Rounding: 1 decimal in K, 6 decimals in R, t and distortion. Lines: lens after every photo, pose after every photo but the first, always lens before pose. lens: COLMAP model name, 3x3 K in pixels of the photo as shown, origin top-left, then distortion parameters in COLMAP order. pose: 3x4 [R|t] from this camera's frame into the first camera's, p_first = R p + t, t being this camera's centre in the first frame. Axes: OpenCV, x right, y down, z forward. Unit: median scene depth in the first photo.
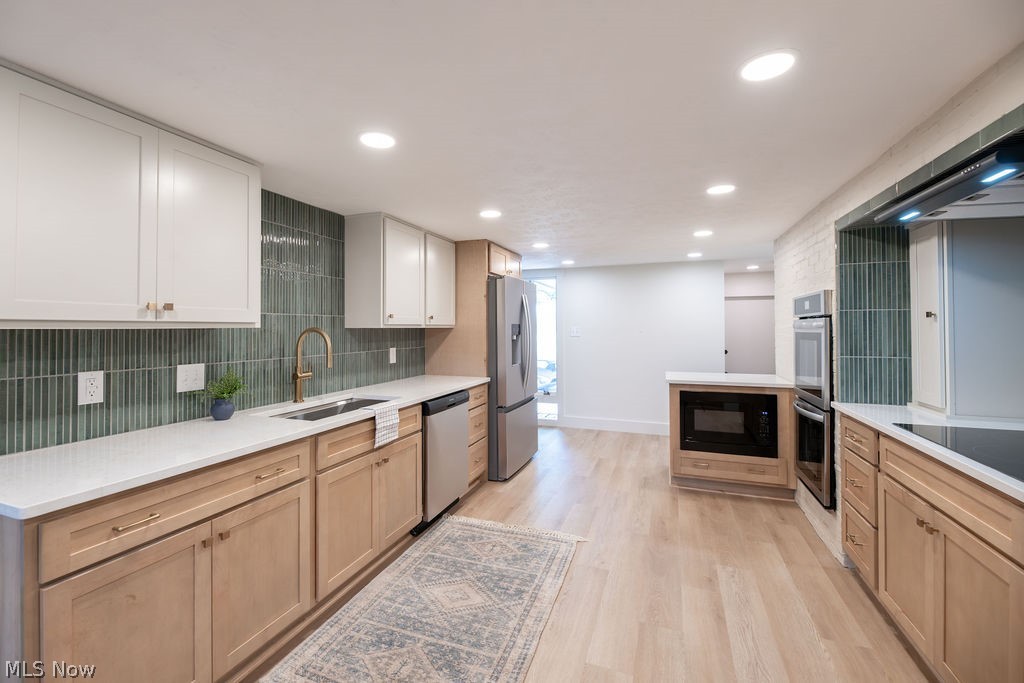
lens RADIAL K [[414.3, 0, 499.3], [0, 414.3, 320.4], [0, 0, 1]] dist [-0.001299, -0.000073]
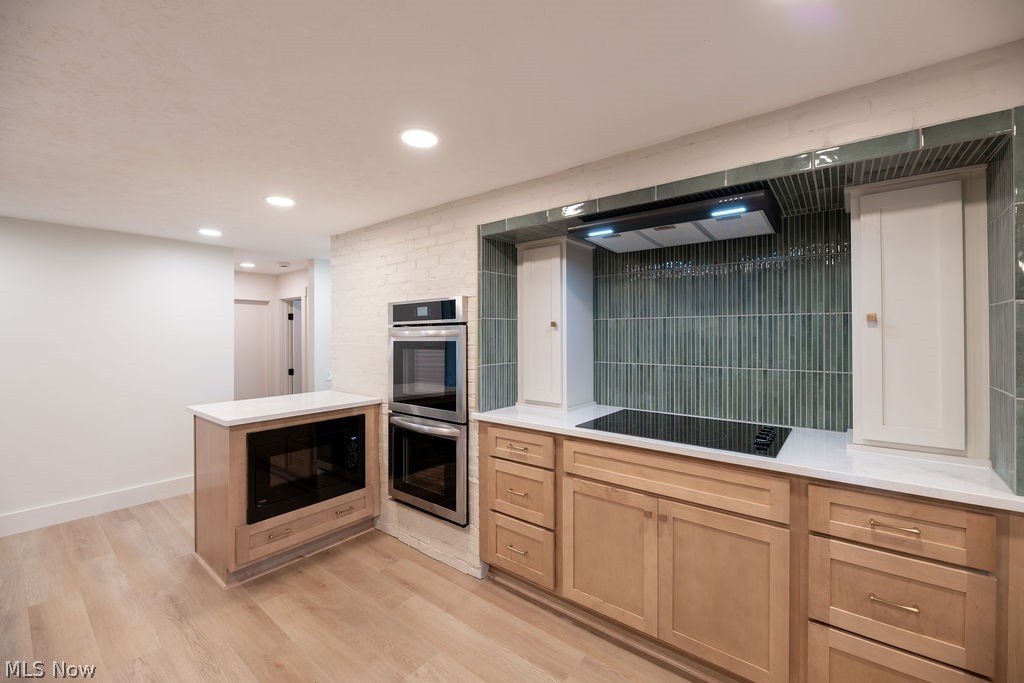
lens RADIAL K [[414.3, 0, 489.2], [0, 414.3, 334.0], [0, 0, 1]] dist [-0.001299, -0.000073]
pose [[0.310542, 0.004595, 0.950548, -0.073351], [-0.013787, 0.999905, -0.000330, 0.010534], [-0.950460, -0.013002, 0.310576, 0.522161]]
